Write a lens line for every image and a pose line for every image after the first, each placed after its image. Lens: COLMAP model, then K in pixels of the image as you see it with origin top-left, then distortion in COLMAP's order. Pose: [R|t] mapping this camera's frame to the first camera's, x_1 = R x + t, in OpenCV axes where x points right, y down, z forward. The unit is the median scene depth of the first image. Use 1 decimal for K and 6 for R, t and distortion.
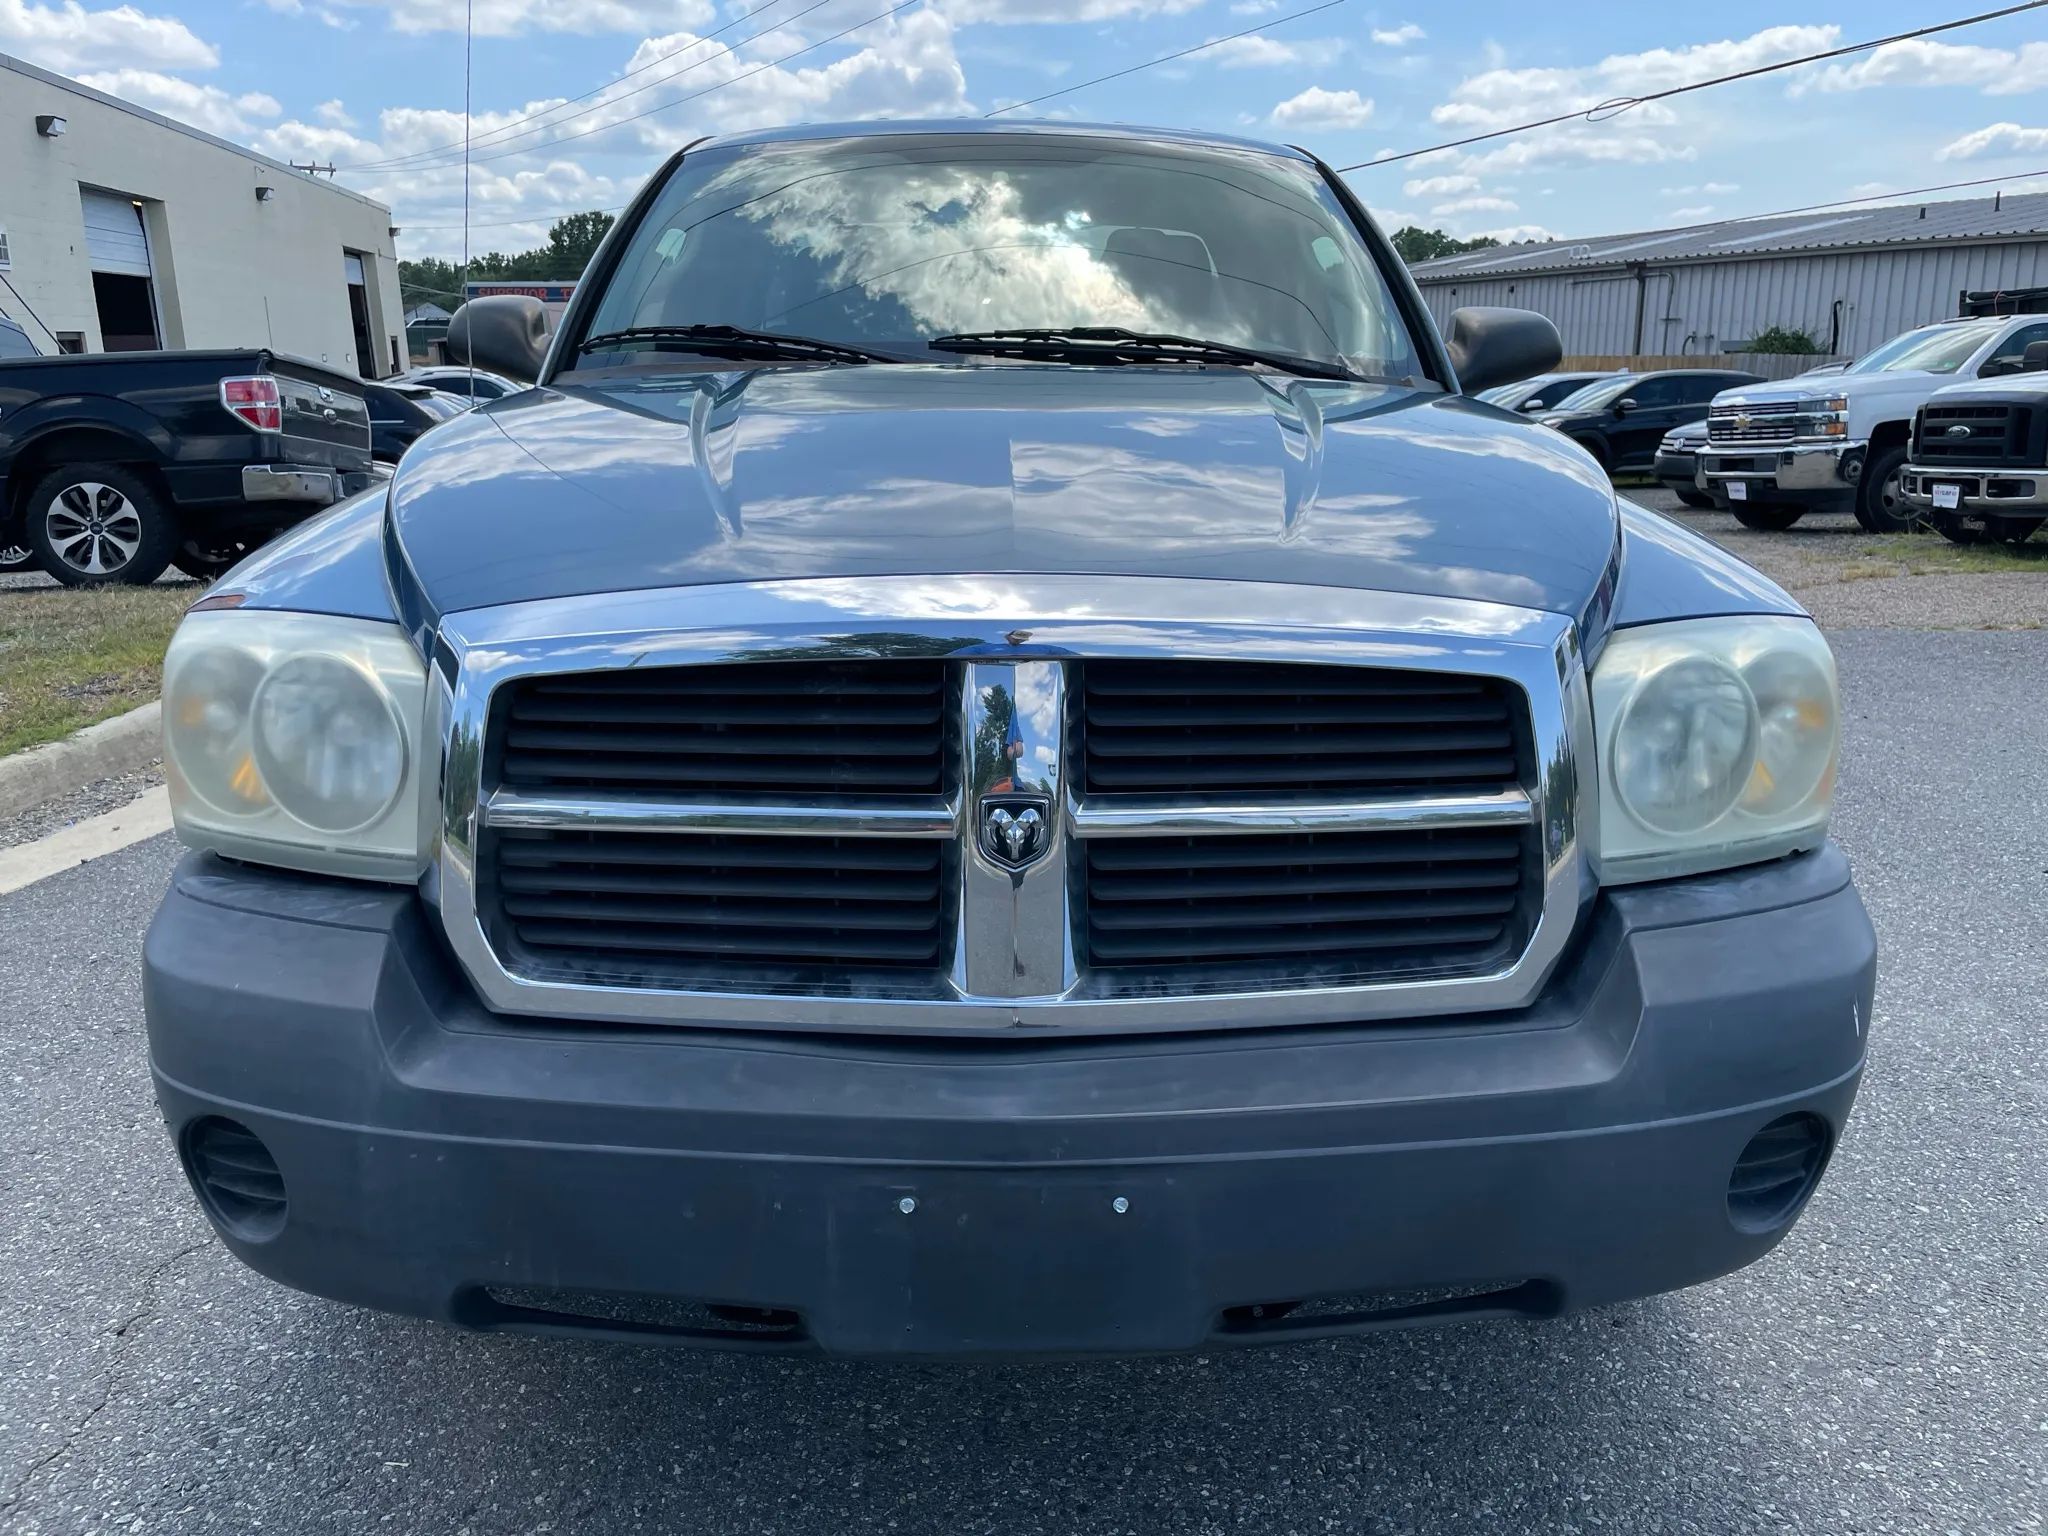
lens RADIAL K [[1555.1, 0, 1039.7], [0, 1555.1, 769.7], [0, 0, 1]] dist [0.080979, -0.111171]
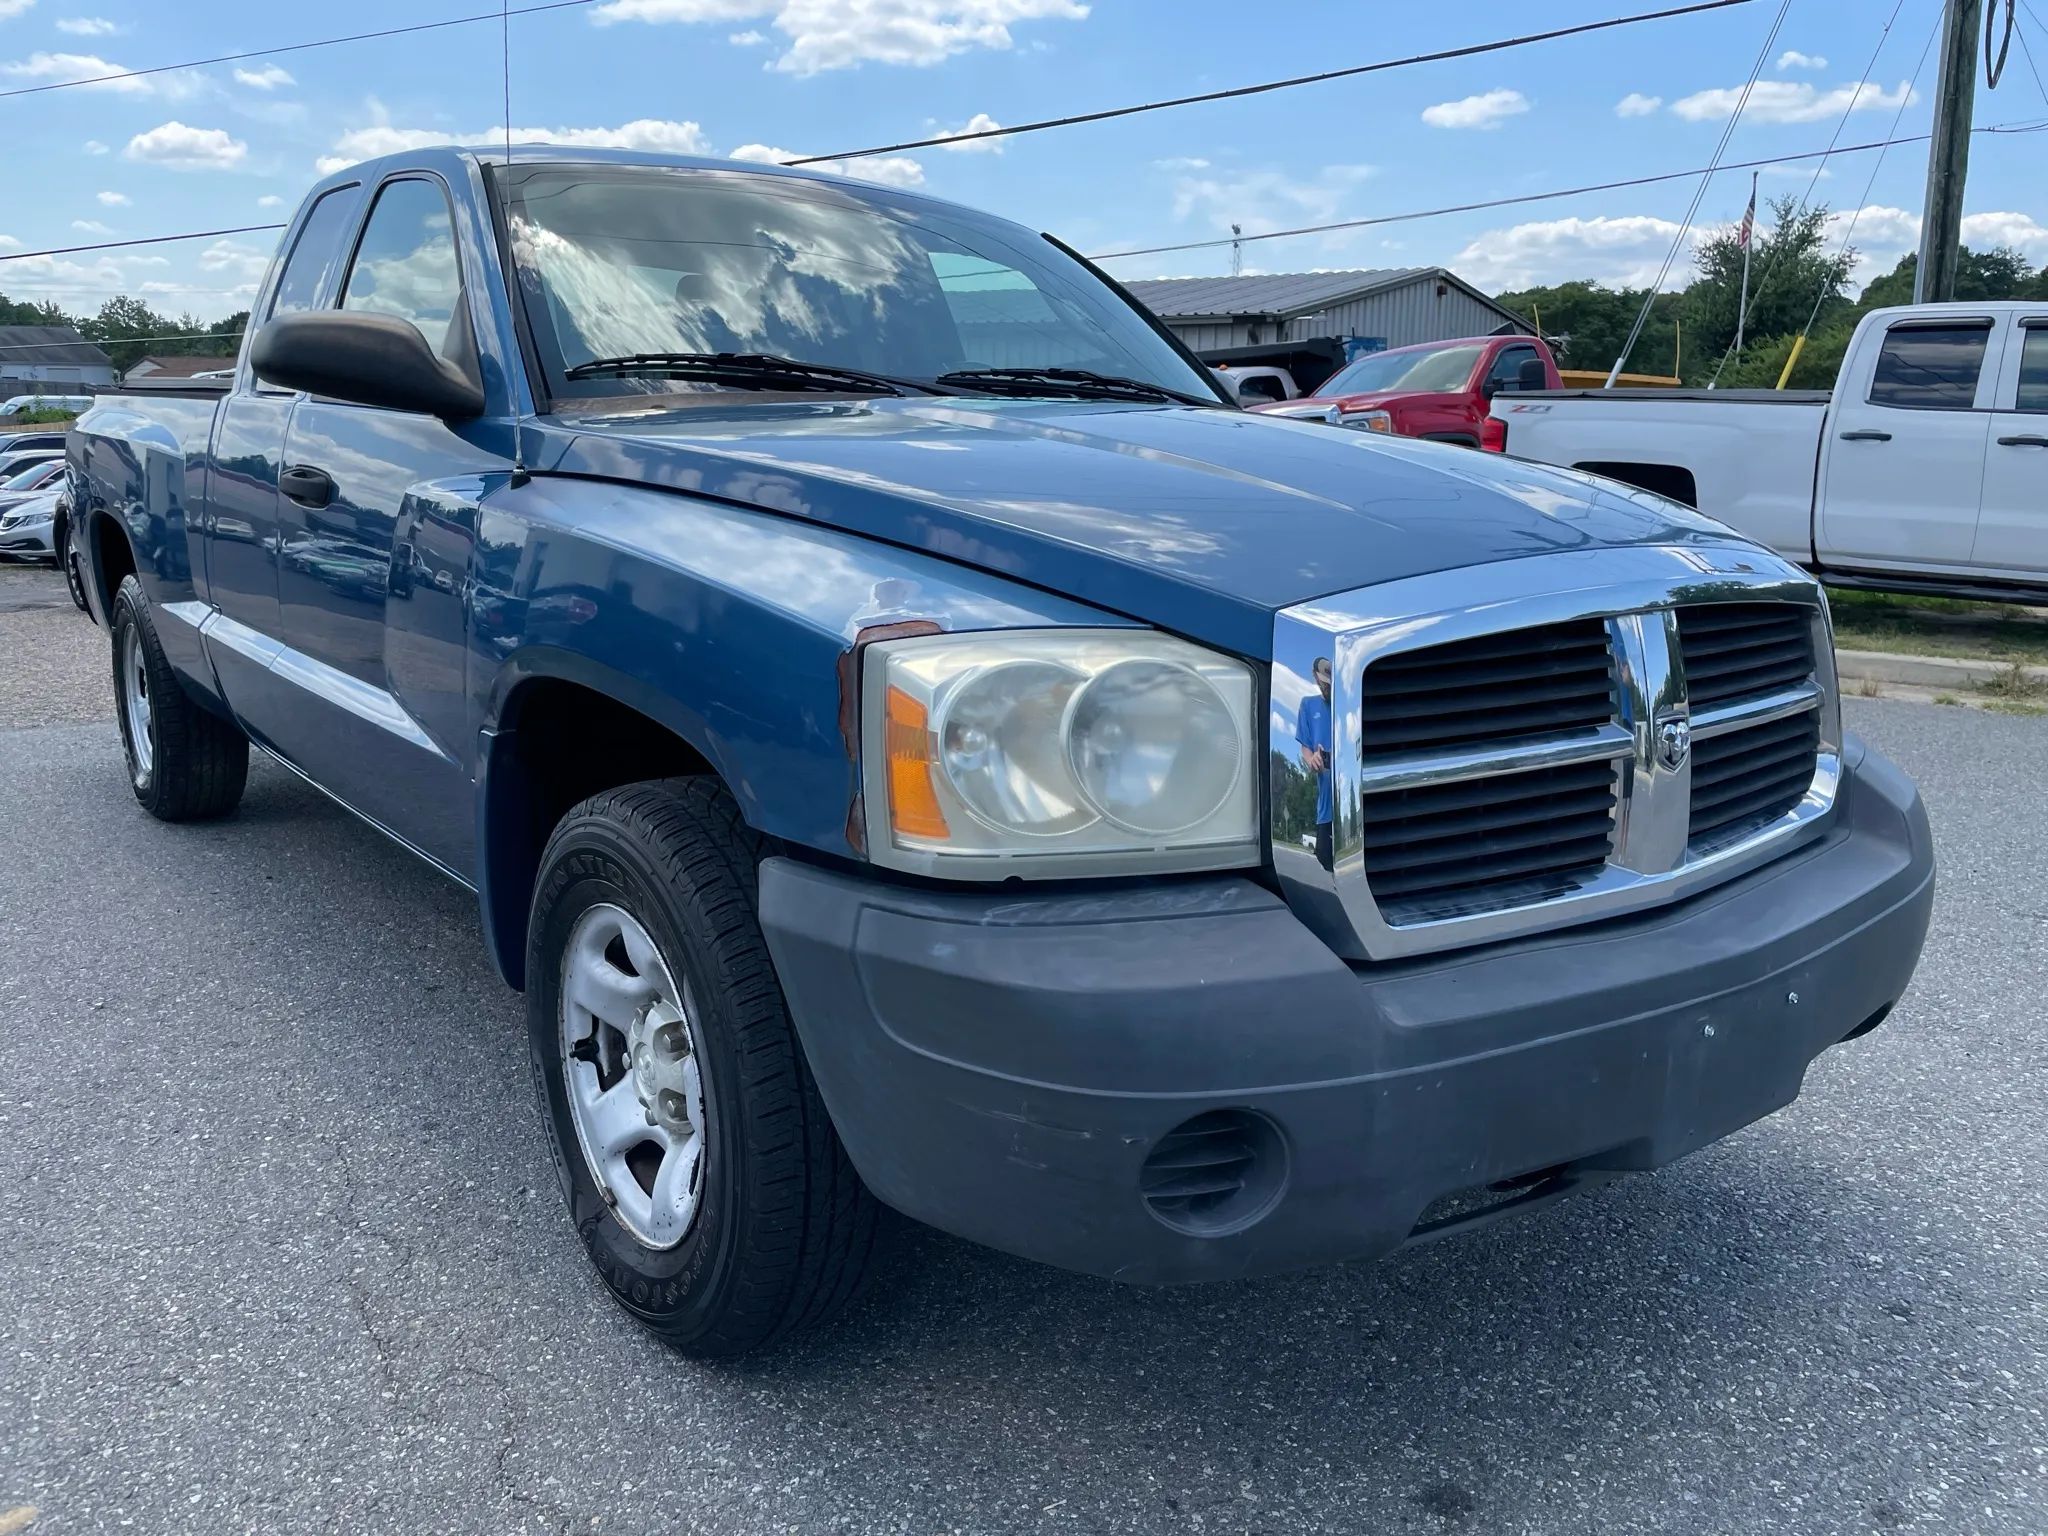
lens RADIAL K [[1555.1, 0, 1033.0], [0, 1555.1, 767.9], [0, 0, 1]] dist [0.080979, -0.111171]
pose [[0.805453, -0.117868, 0.580820, -1.169781], [0.139978, 0.990131, 0.006816, -0.022078], [-0.575892, 0.075812, 0.814003, 0.230443]]
